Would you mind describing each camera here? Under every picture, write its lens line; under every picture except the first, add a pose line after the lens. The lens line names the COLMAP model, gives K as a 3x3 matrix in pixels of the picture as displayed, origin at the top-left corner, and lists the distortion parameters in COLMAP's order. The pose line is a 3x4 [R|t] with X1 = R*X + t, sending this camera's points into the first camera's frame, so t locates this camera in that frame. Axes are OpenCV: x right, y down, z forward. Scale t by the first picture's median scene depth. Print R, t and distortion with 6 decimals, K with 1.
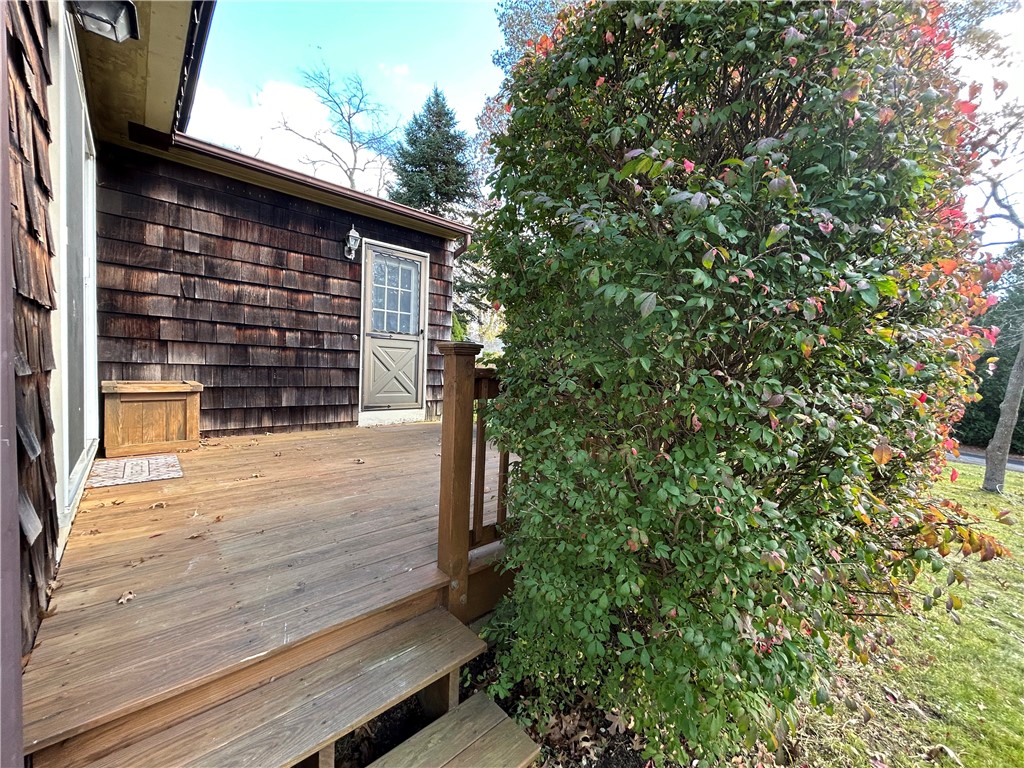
lens RADIAL K [[409.0, 0, 517.1], [0, 409.0, 387.9], [0, 0, 1]] dist [-0.002561, -0.000212]
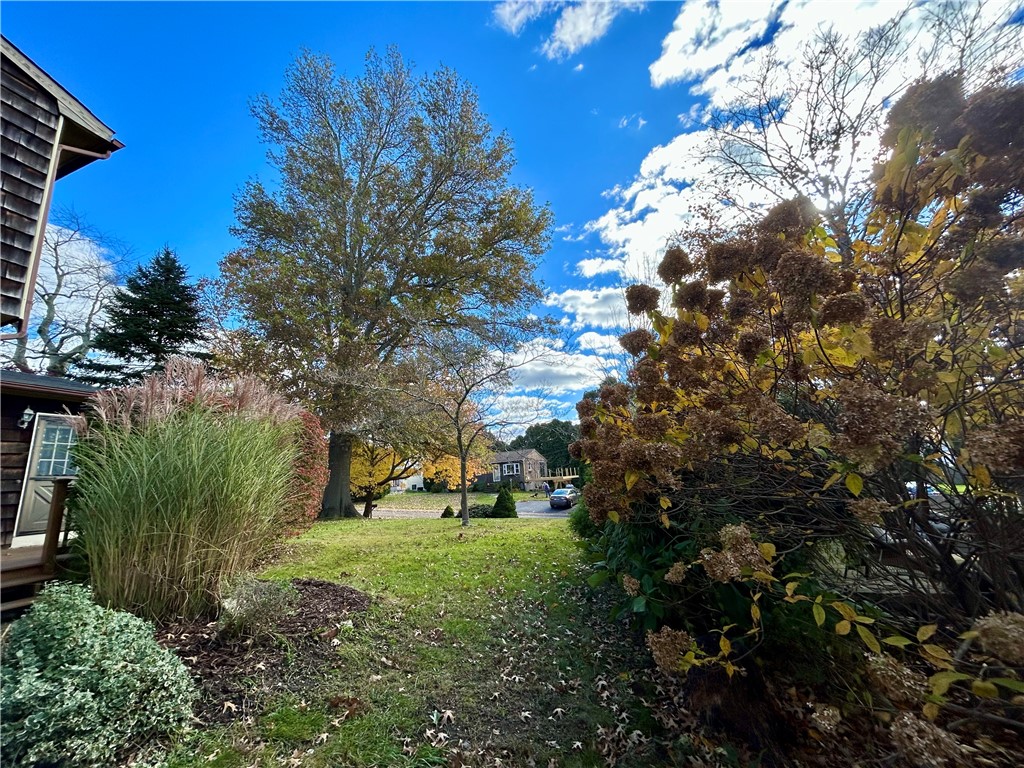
lens RADIAL K [[409.0, 0, 506.6], [0, 409.0, 377.8], [0, 0, 1]] dist [-0.002561, -0.000212]
pose [[0.884584, -0.012558, 0.466211, 0.171611], [0.154019, 0.951419, -0.266608, 0.065464], [-0.440214, 0.307643, 0.843545, -0.402106]]
